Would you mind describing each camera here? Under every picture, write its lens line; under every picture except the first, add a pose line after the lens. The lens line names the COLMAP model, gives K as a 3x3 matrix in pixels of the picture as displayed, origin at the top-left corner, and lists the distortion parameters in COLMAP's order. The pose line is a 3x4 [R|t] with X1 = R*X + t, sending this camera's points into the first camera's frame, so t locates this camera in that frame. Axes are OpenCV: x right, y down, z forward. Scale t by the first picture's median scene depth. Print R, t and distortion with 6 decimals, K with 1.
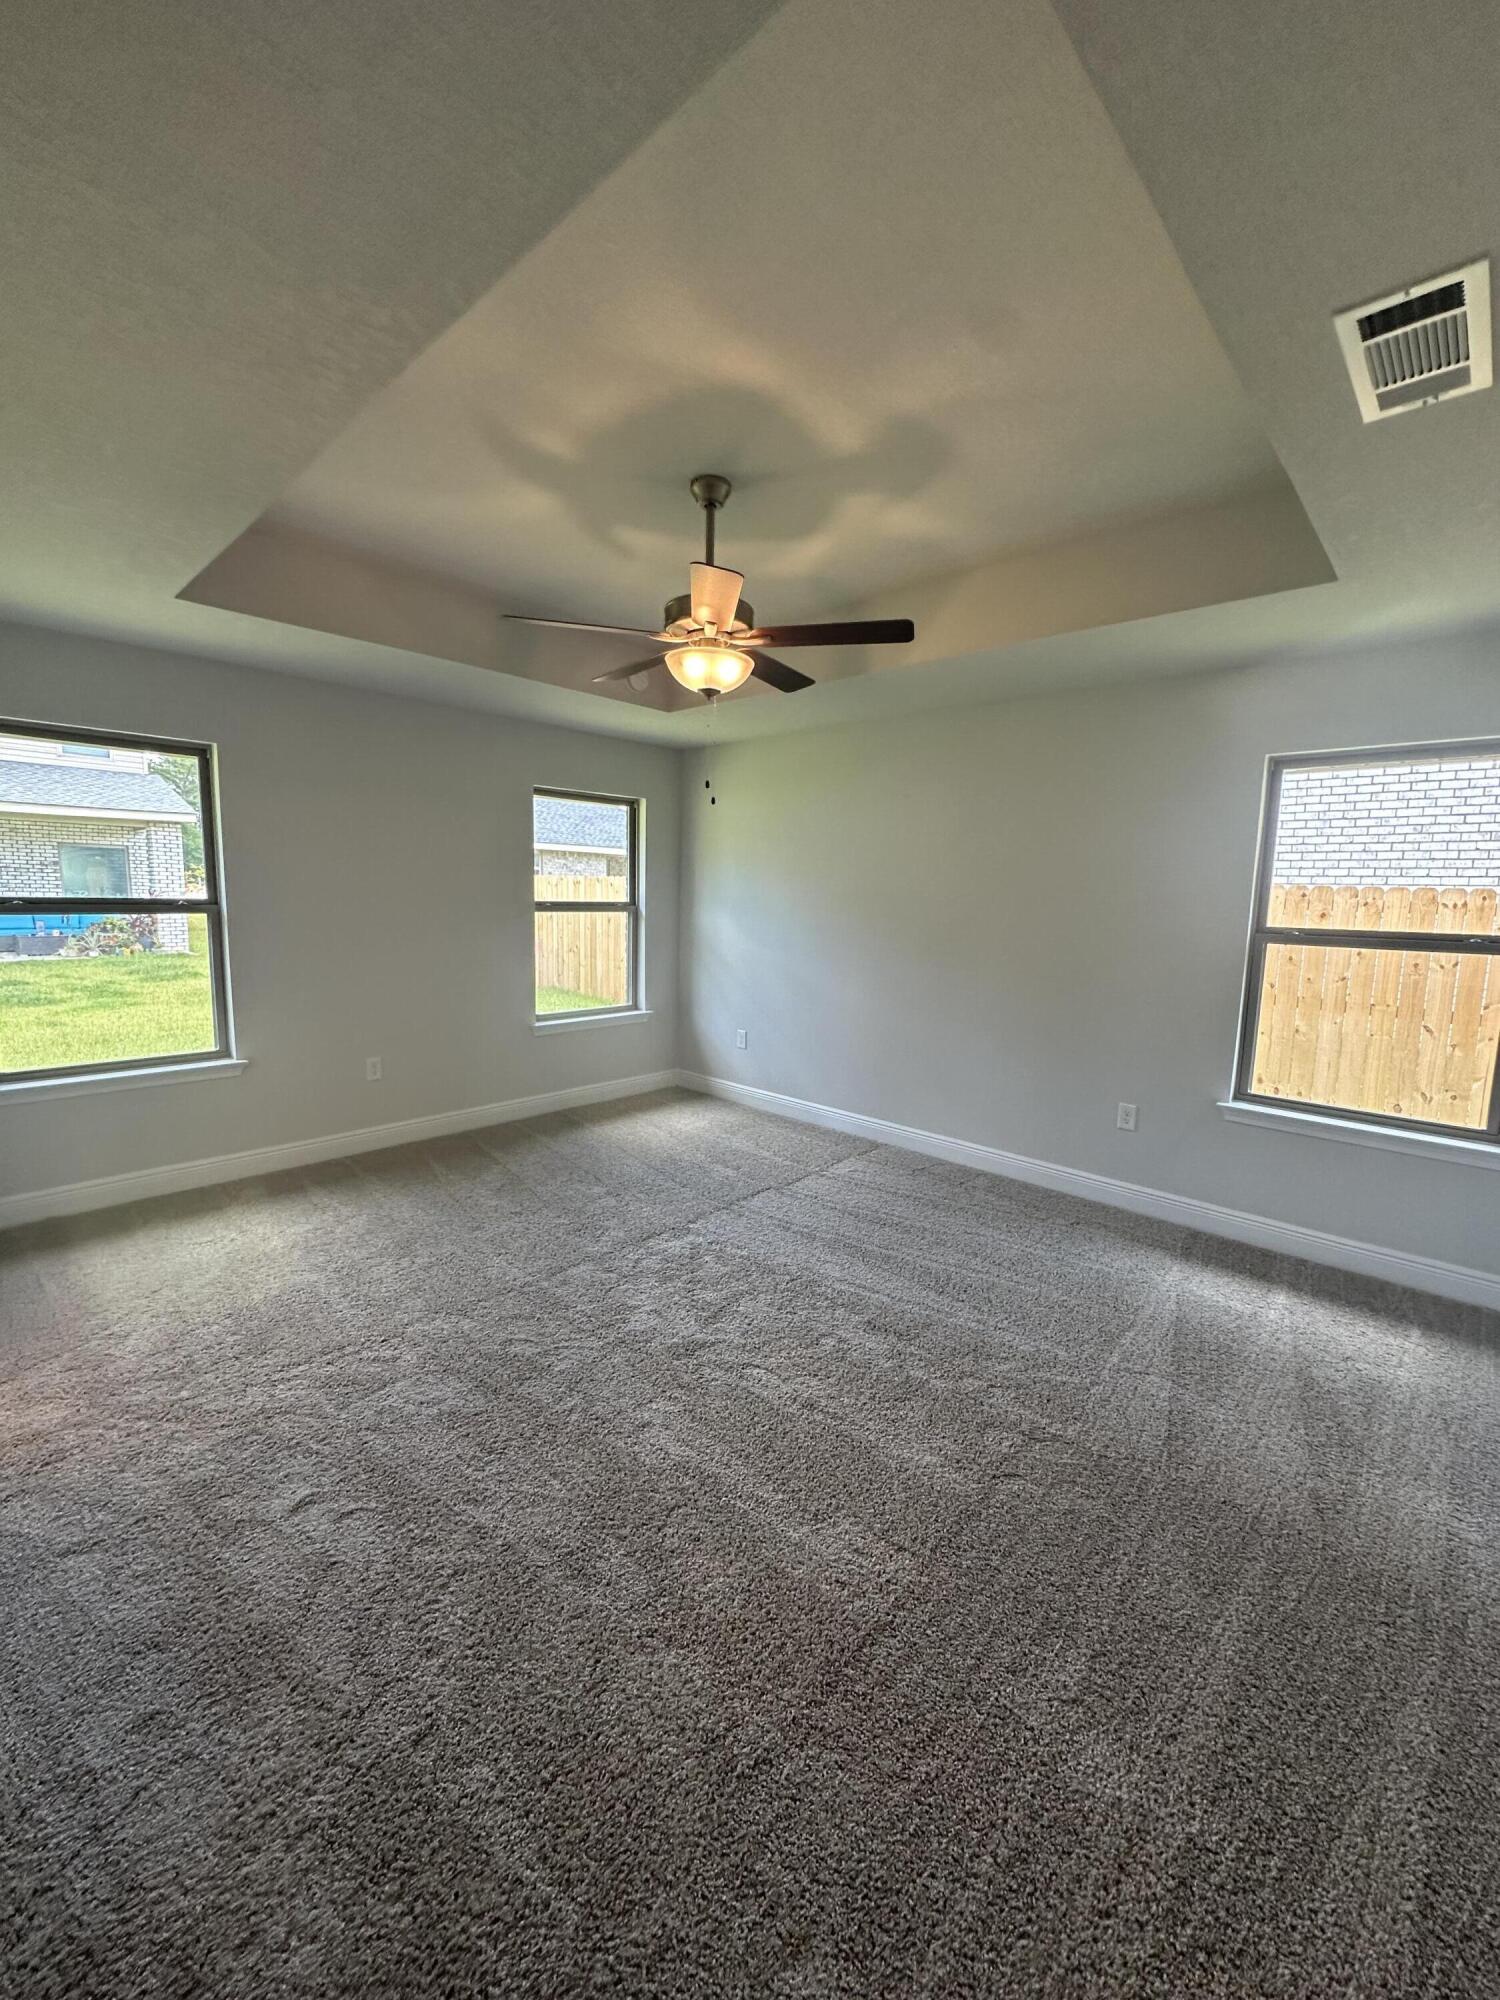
lens RADIAL K [[802.8, 0, 743.7], [0, 802.8, 1005.4], [0, 0, 1]] dist [-0.003450, -0.000167]
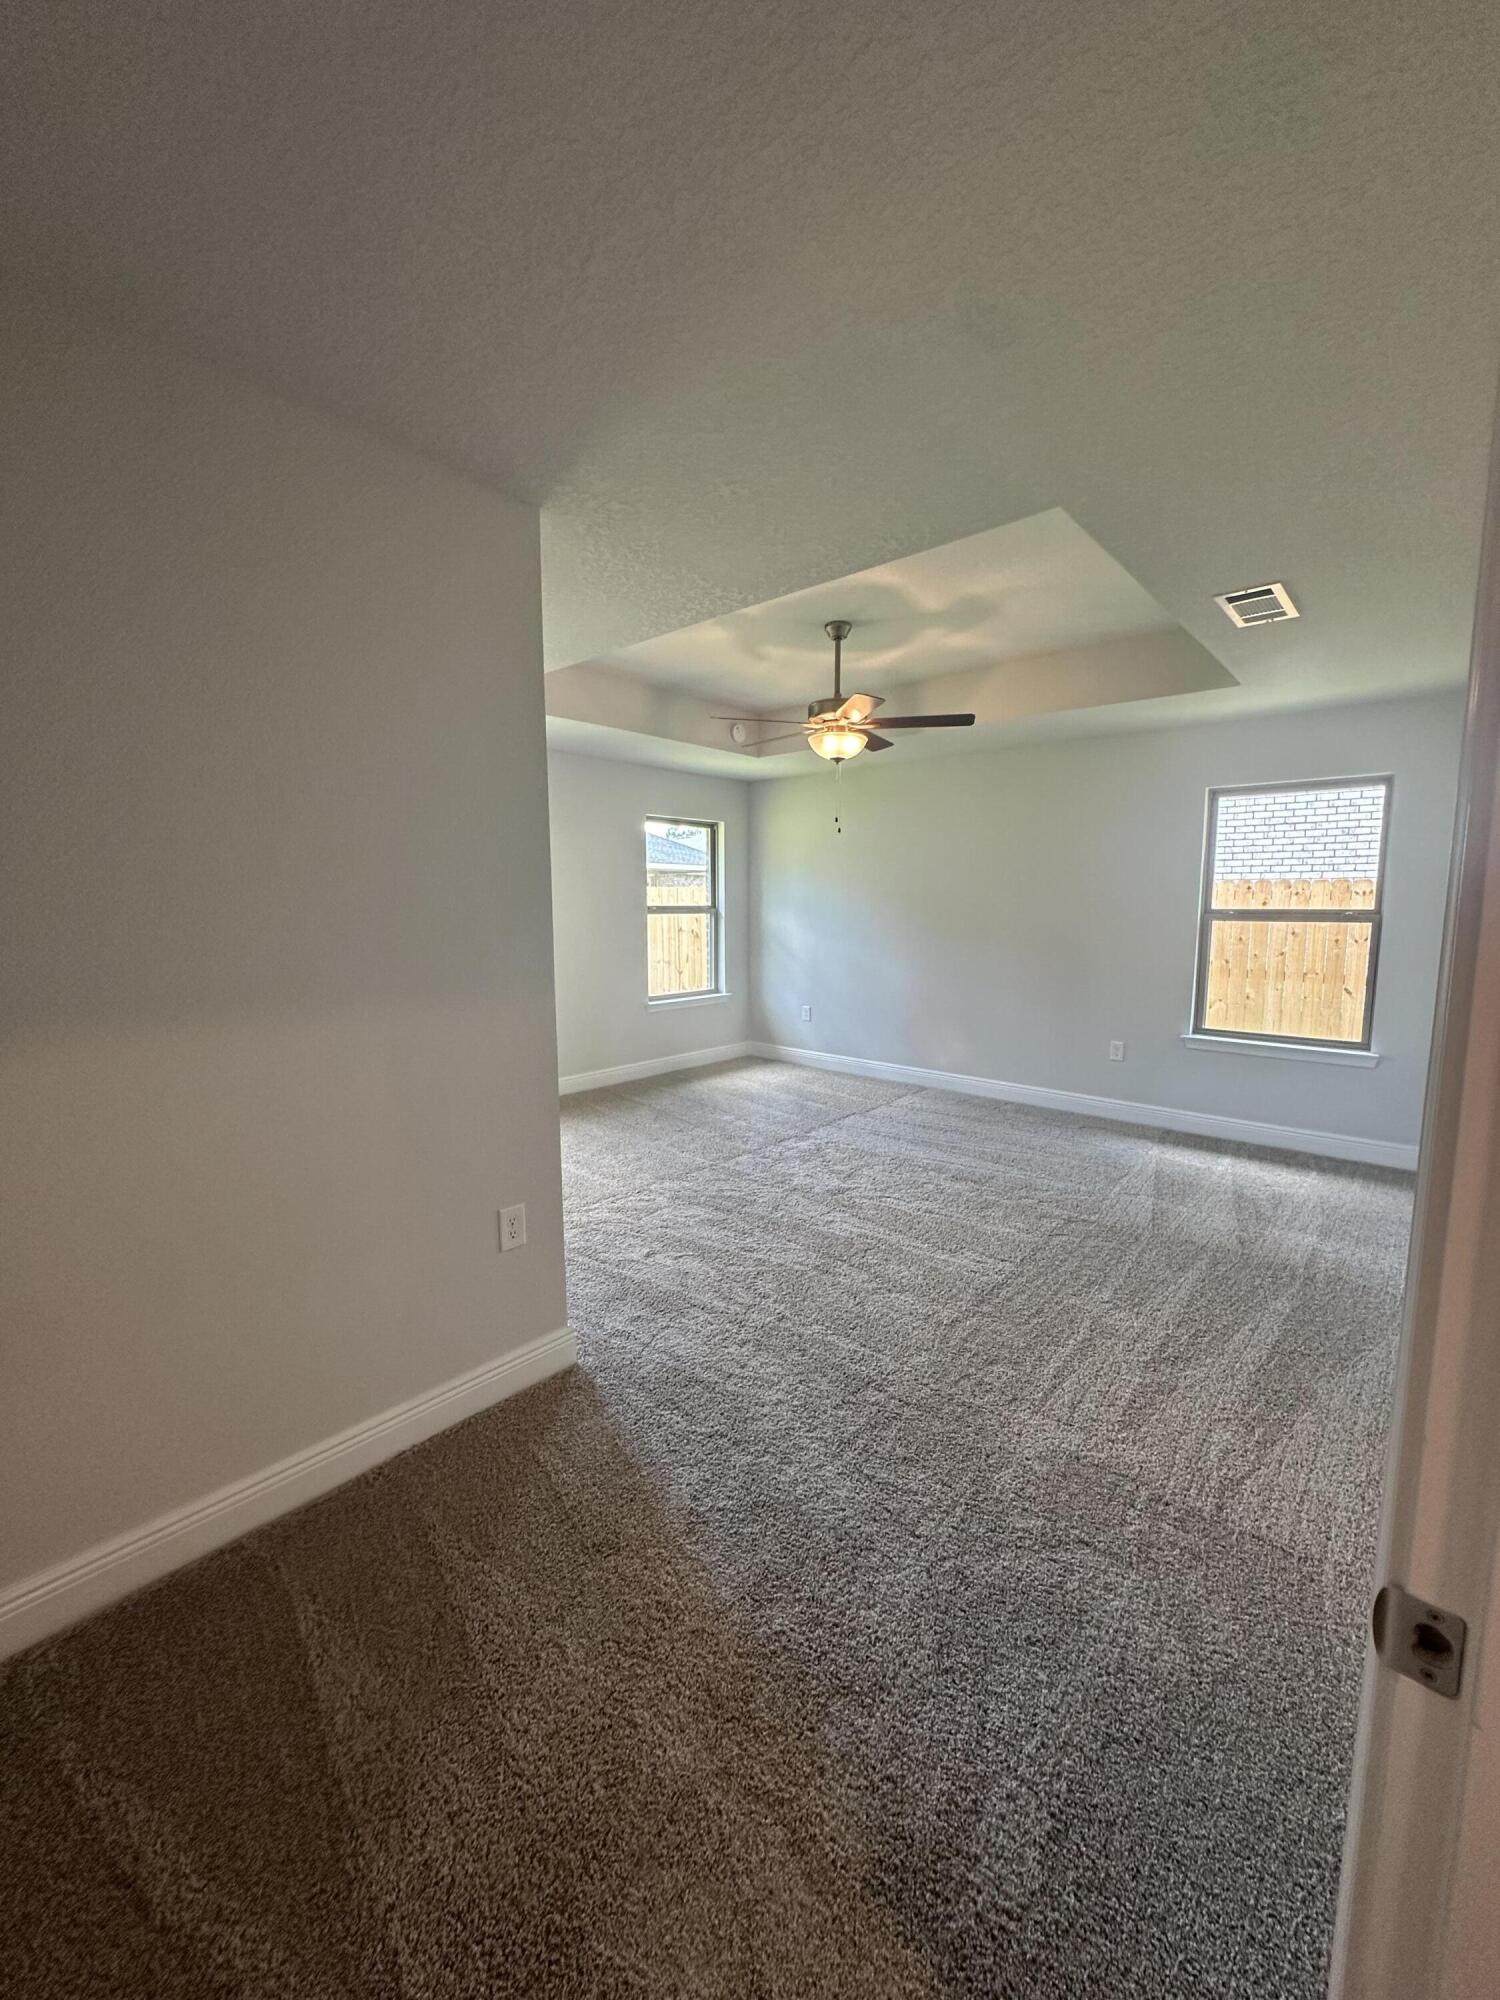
lens RADIAL K [[802.8, 0, 743.9], [0, 802.8, 1003.5], [0, 0, 1]] dist [-0.003450, -0.000167]
pose [[0.999377, -0.025948, 0.023939, -0.205090], [0.026268, 0.999569, -0.013144, 0.065144], [-0.023587, 0.013765, 0.999627, -0.384760]]
